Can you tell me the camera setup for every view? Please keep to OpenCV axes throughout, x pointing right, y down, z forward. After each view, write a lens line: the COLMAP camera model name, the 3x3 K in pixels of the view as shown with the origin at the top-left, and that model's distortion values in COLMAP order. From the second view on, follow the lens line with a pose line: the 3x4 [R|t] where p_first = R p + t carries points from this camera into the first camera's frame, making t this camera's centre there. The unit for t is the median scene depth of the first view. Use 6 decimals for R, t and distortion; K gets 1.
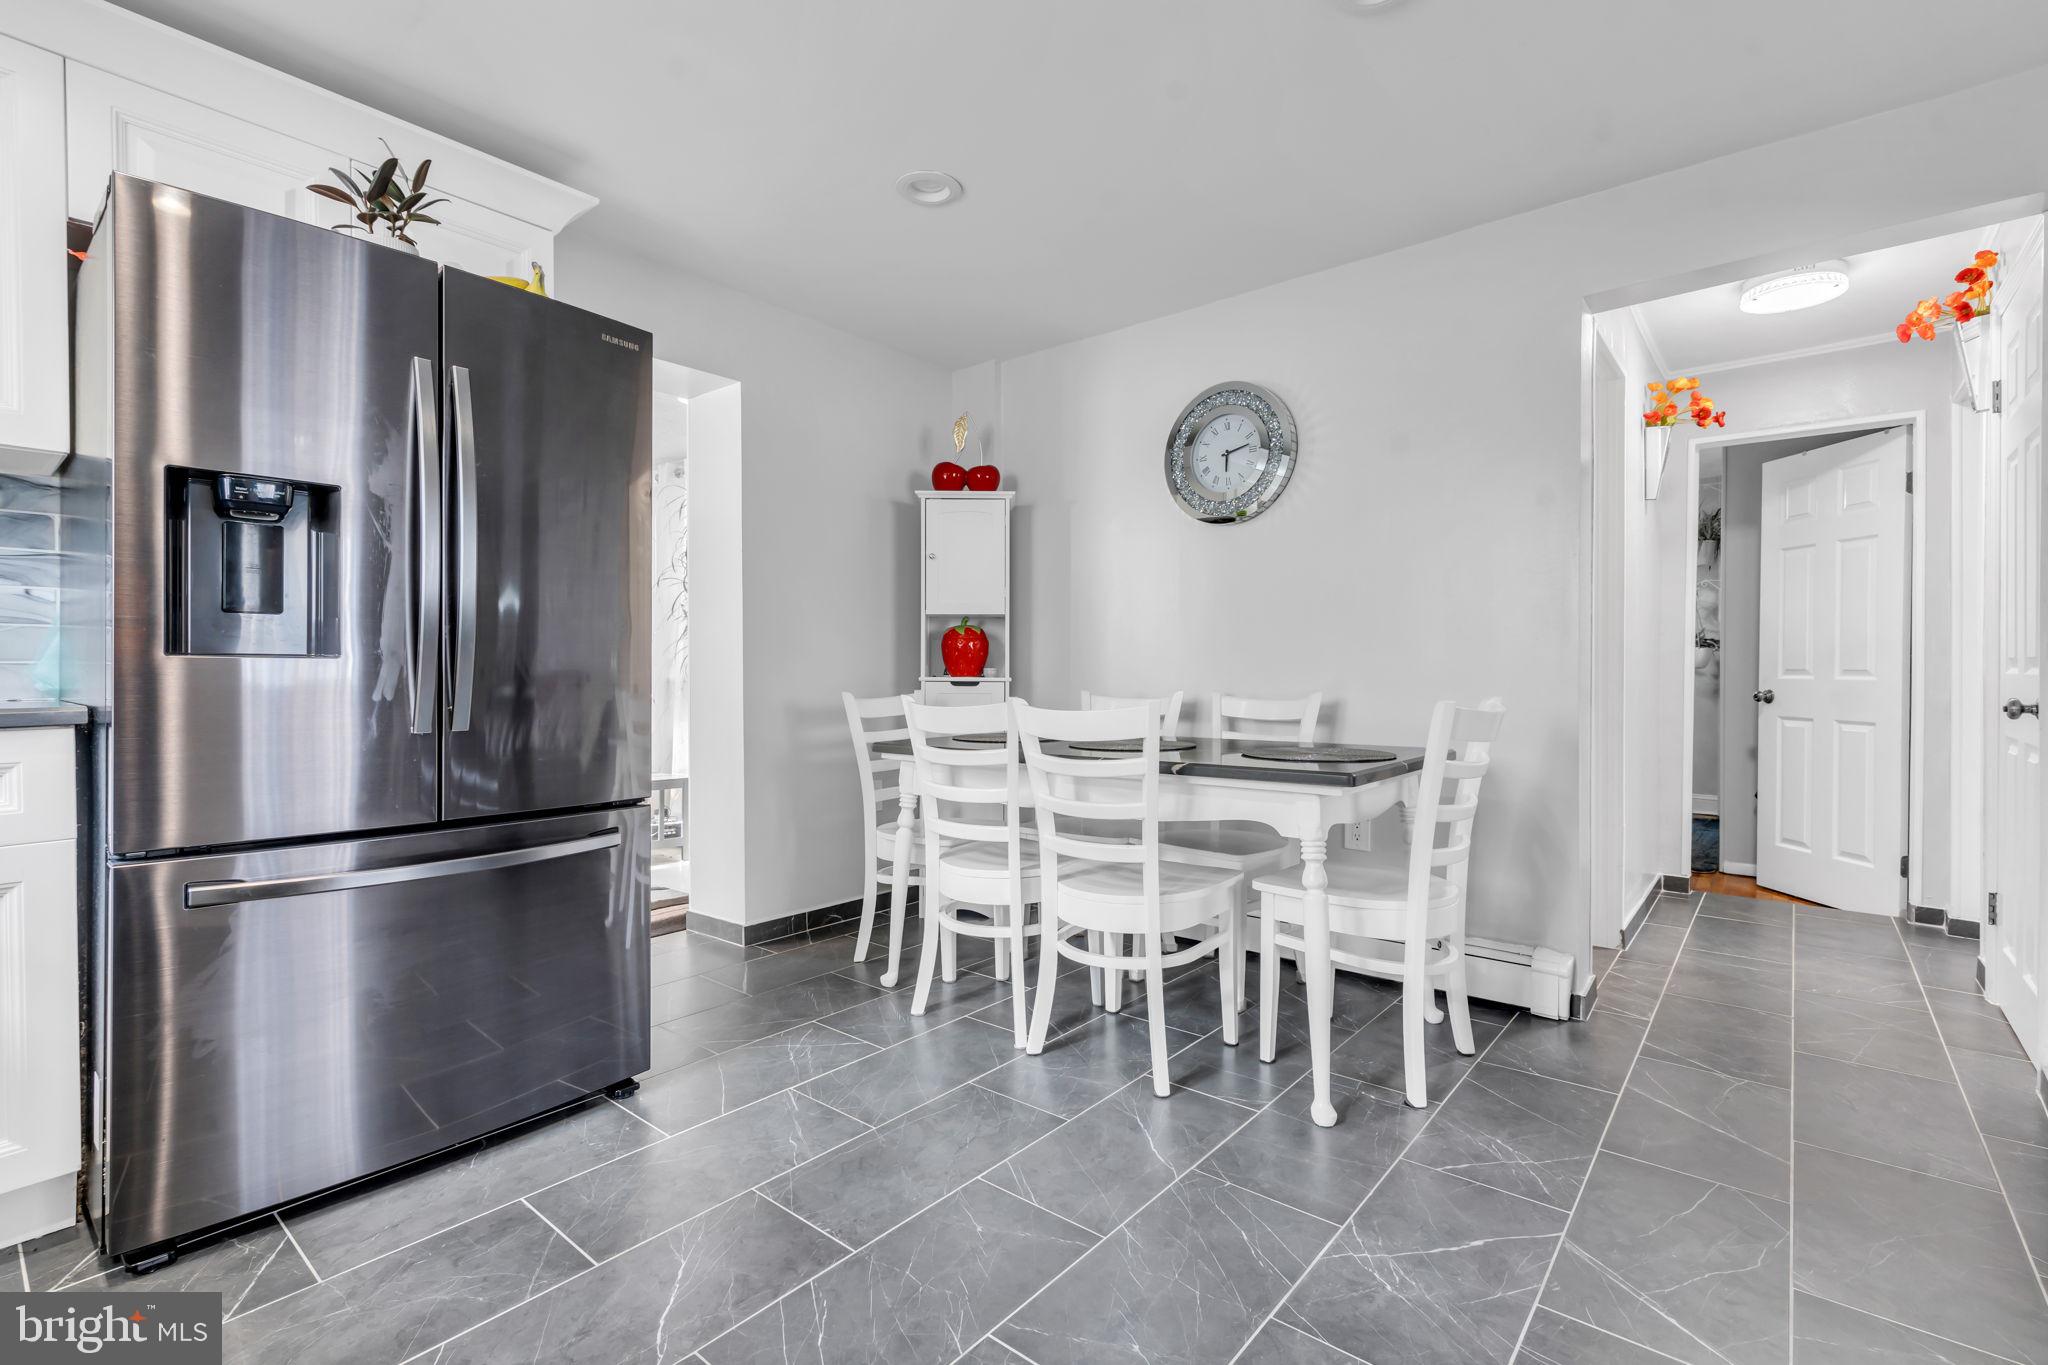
lens RADIAL K [[914.5, 0, 1024.0], [0, 914.5, 682.5], [0, 0, 1]] dist [-0.002753, -0.000378]
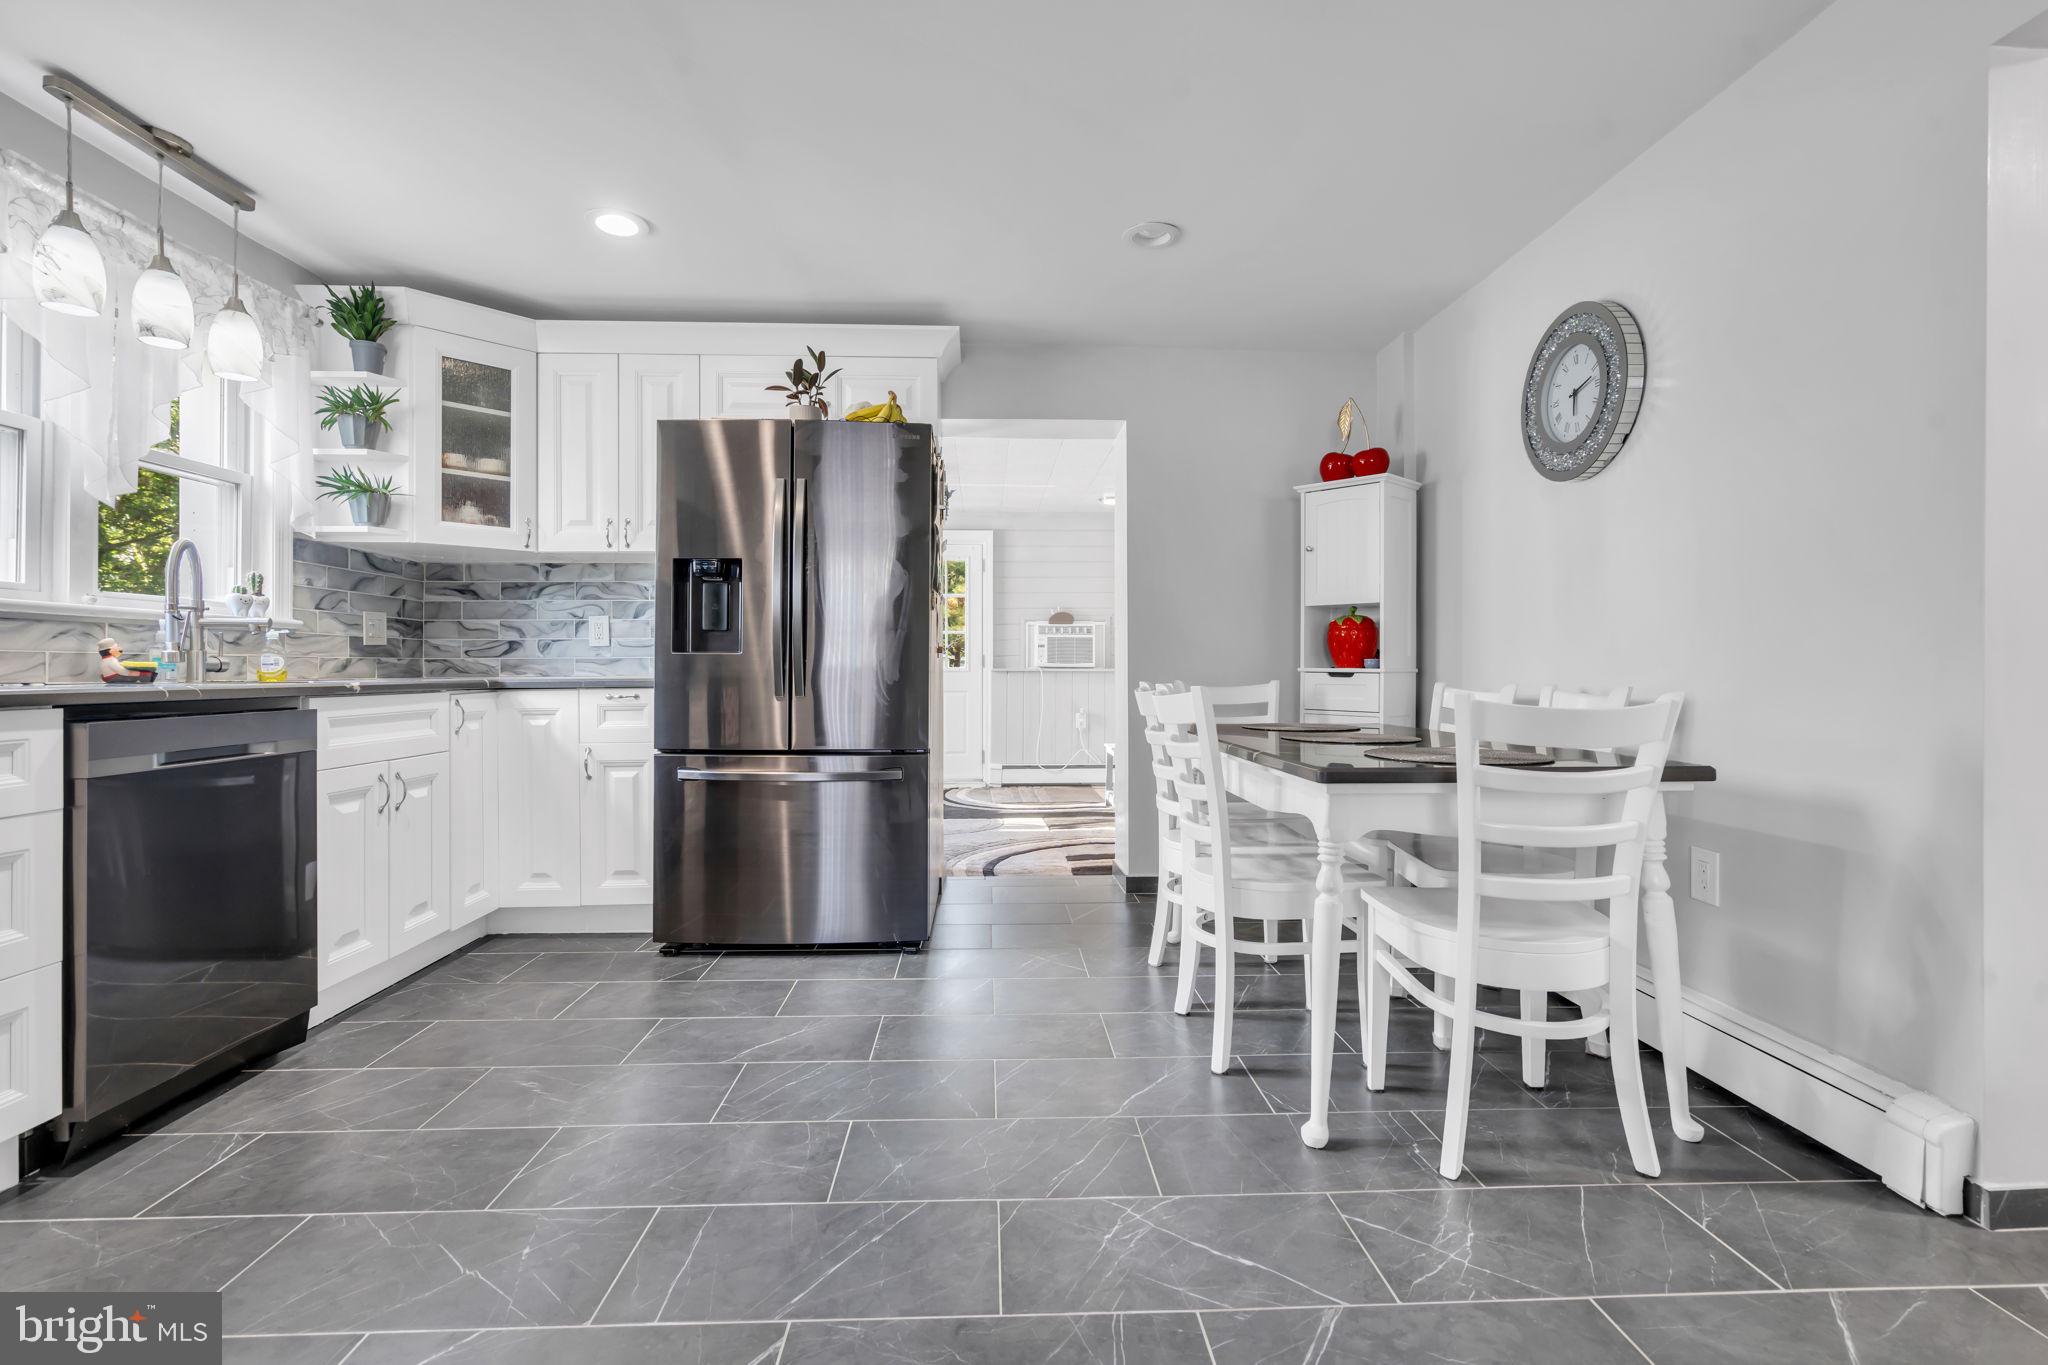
lens RADIAL K [[923.5, 0, 1028.0], [0, 923.5, 668.3], [0, 0, 1]] dist [-0.001352, -0.000200]
pose [[0.680578, 0.002202, -0.732672, 0.491206], [-0.009365, 0.999940, -0.005694, 0.004057], [0.732615, 0.010736, 0.680558, 0.084937]]
